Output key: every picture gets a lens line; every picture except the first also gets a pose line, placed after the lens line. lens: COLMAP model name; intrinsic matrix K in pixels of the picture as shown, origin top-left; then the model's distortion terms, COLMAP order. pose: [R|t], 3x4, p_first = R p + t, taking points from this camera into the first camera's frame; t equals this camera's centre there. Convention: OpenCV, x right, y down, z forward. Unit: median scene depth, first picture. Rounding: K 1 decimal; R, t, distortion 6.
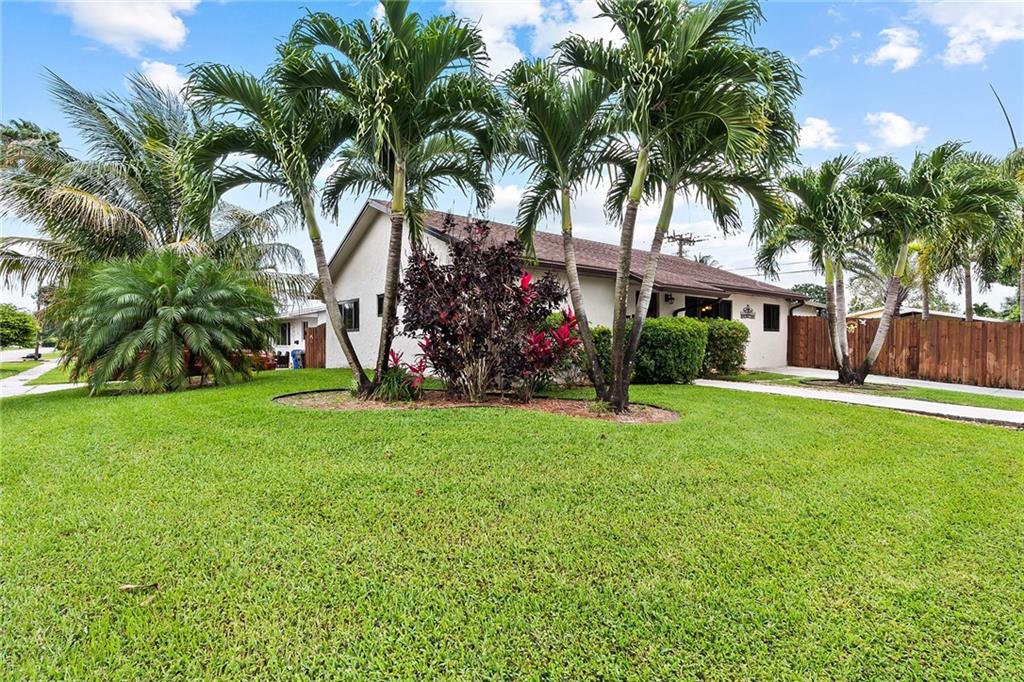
lens RADIAL K [[485.2, 0, 510.5], [0, 485.2, 338.6], [0, 0, 1]] dist [0.003035, -0.001010]
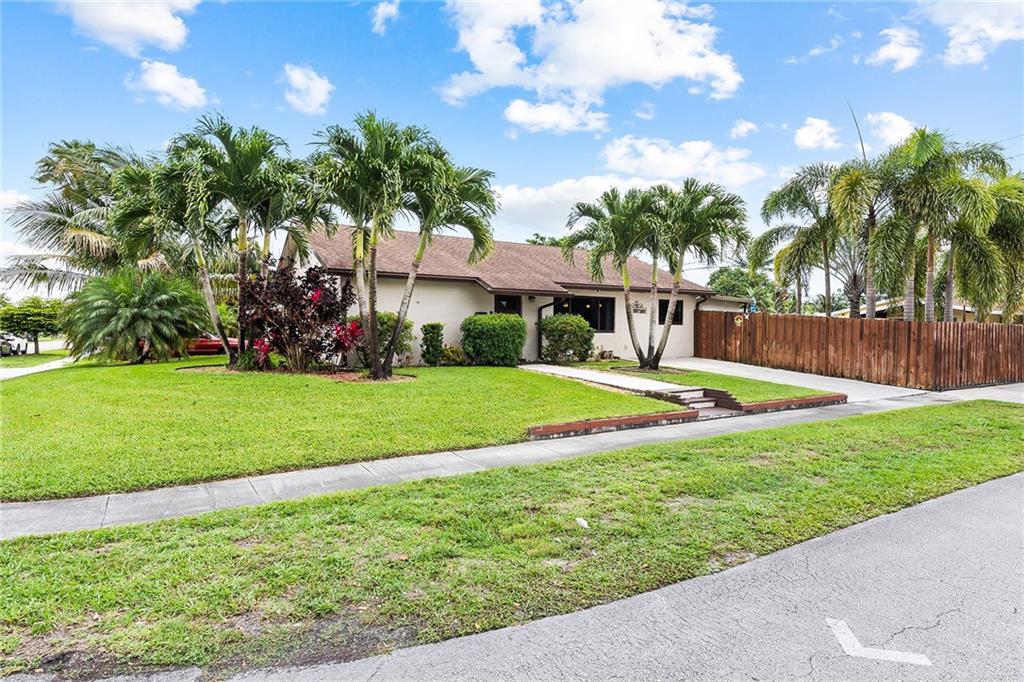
lens RADIAL K [[544.9, 0, 512.0], [0, 544.9, 341.0], [0, 0, 1]] dist [-0.000160, -0.000033]
pose [[0.990549, 0.007450, -0.136958, 0.519845], [-0.004590, 0.999765, 0.021184, -0.003803], [0.137084, -0.020355, 0.990350, -0.372241]]
